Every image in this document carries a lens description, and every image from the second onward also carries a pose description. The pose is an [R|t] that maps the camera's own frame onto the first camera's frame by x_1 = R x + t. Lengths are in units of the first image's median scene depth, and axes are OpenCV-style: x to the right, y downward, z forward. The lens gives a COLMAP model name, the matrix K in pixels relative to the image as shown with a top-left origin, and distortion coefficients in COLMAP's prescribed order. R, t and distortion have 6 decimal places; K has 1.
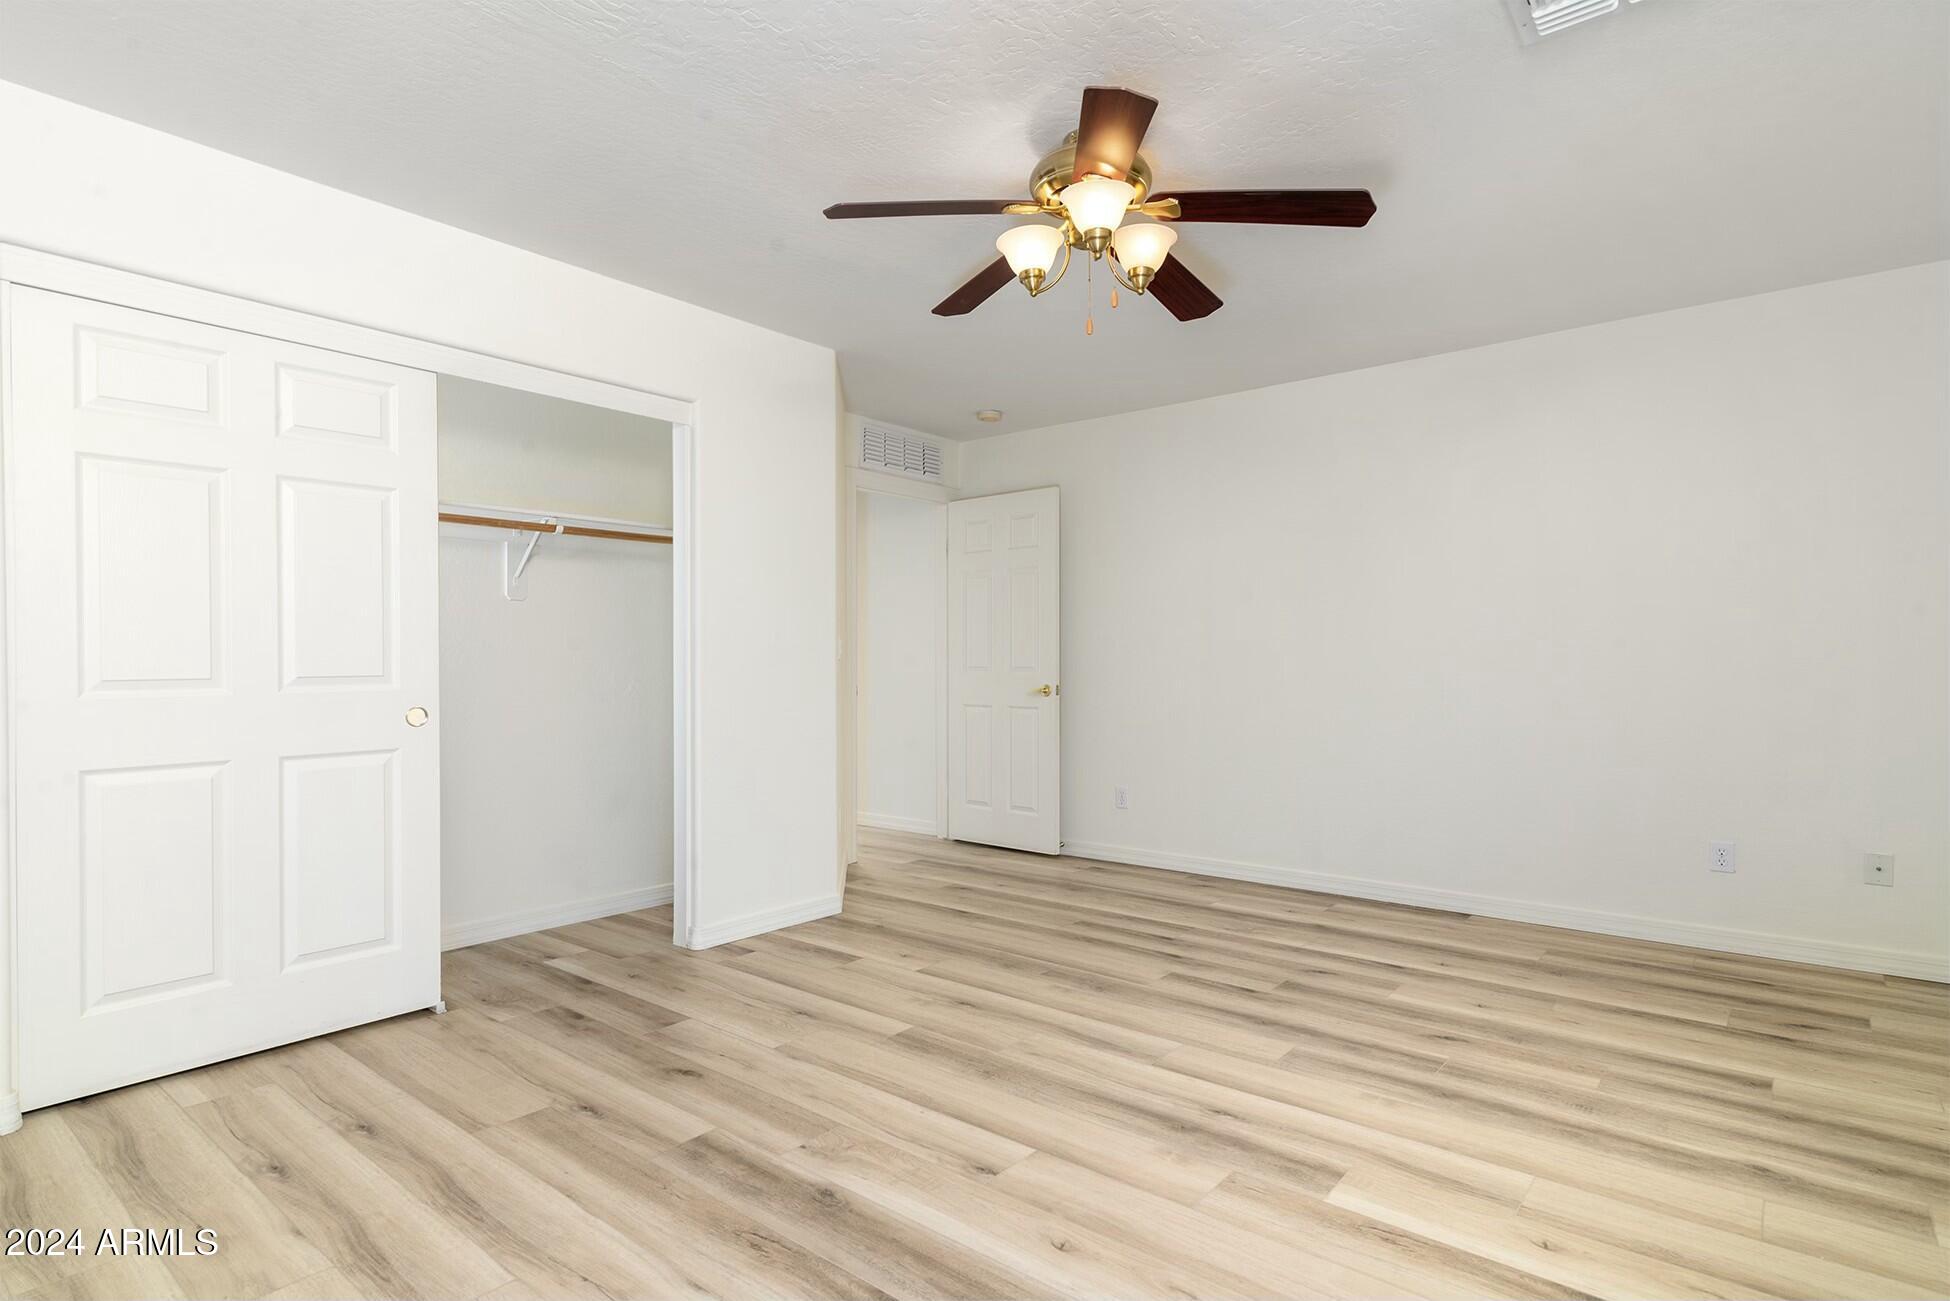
lens RADIAL K [[953.2, 0, 979.1], [0, 953.2, 660.6], [0, 0, 1]] dist [-0.000456, -0.000357]
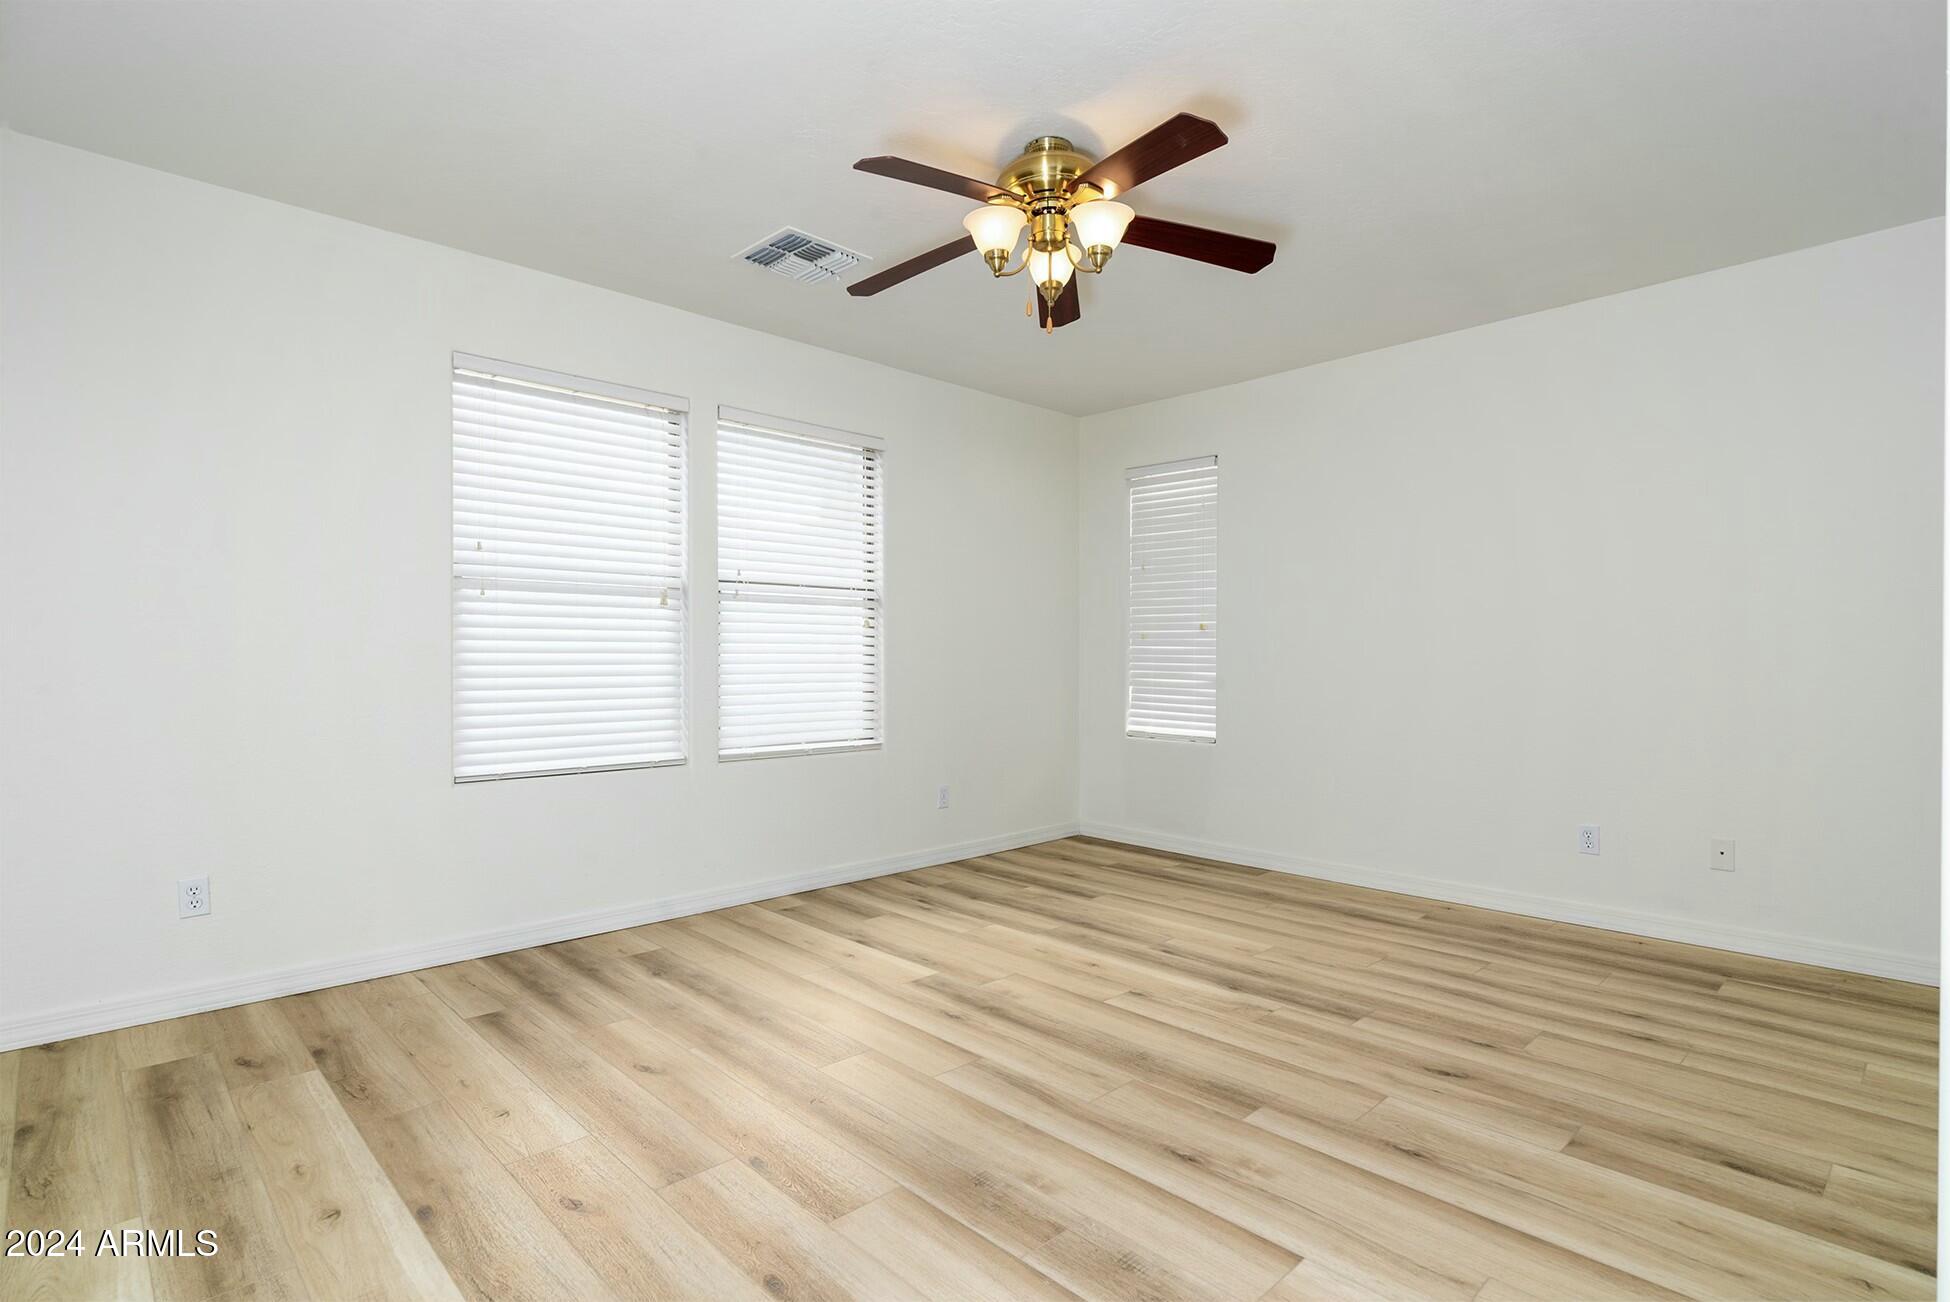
lens RADIAL K [[953.2, 0, 975.3], [0, 953.2, 657.4], [0, 0, 1]] dist [-0.000456, -0.000357]
pose [[-0.993160, 0.000037, 0.116759, 0.077661], [-0.000379, 0.999994, -0.003537, -0.003627], [-0.116759, -0.003557, -0.993154, 2.289576]]
